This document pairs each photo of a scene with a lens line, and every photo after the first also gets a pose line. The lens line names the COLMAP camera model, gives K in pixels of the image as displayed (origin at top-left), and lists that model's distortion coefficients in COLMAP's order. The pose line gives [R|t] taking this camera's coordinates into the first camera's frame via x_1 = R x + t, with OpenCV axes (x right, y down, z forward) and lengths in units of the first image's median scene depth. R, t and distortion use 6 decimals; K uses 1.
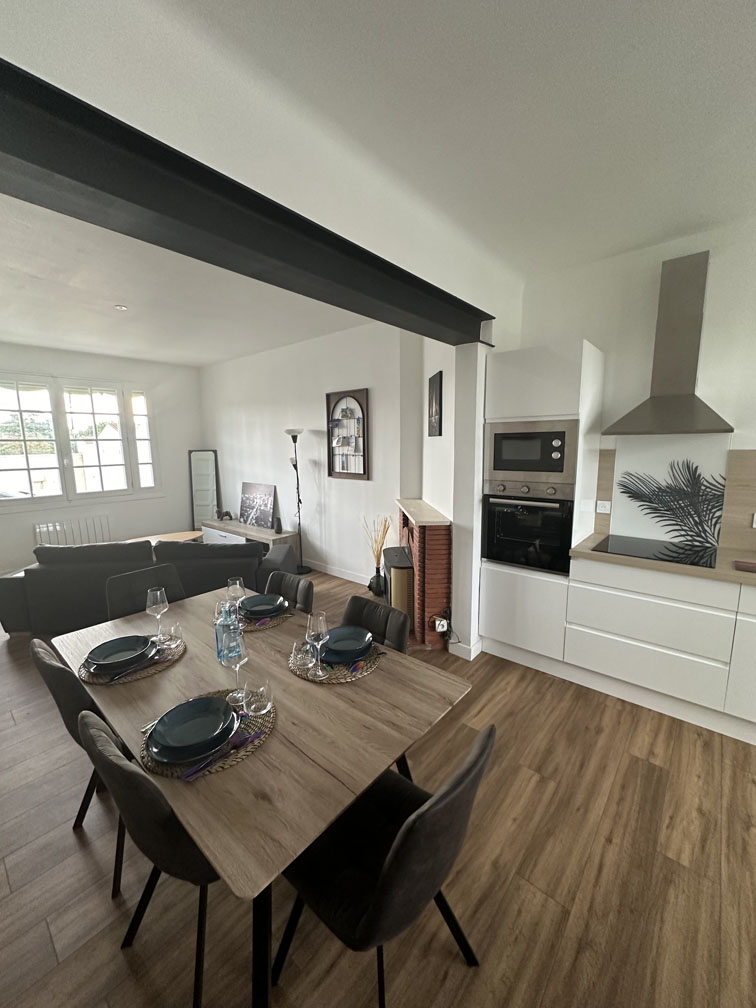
lens RADIAL K [[399.8, 0, 377.6], [0, 399.8, 501.4], [0, 0, 1]] dist [-0.003113, 0.000418]
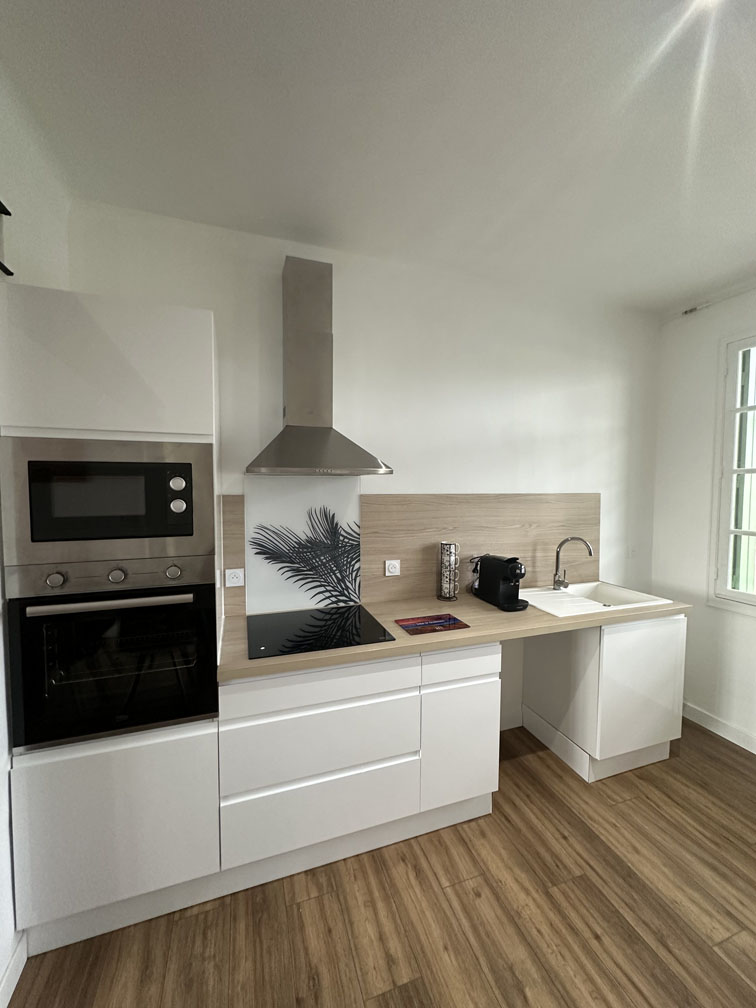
lens RADIAL K [[399.8, 0, 379.2], [0, 399.8, 505.1], [0, 0, 1]] dist [-0.003113, 0.000418]
pose [[0.501928, -0.027969, 0.864457, 0.109423], [0.115270, 0.992724, -0.034809, -0.063366], [-0.857194, 0.117117, 0.501500, 0.473300]]
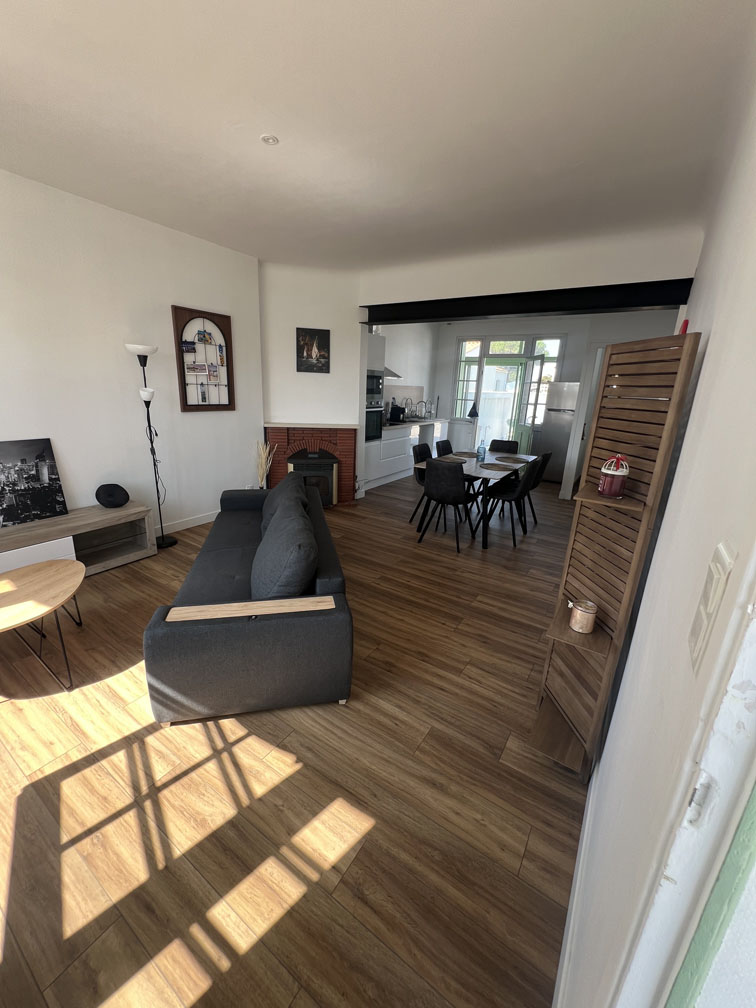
lens RADIAL K [[402.1, 0, 378.3], [0, 402.1, 503.3], [0, 0, 1]] dist [0.000364, 0.000007]
pose [[-0.120694, -0.285001, 0.950898, -1.848358], [0.098980, 0.949672, 0.297197, -0.159379], [-0.987743, 0.129989, -0.086410, 1.247810]]
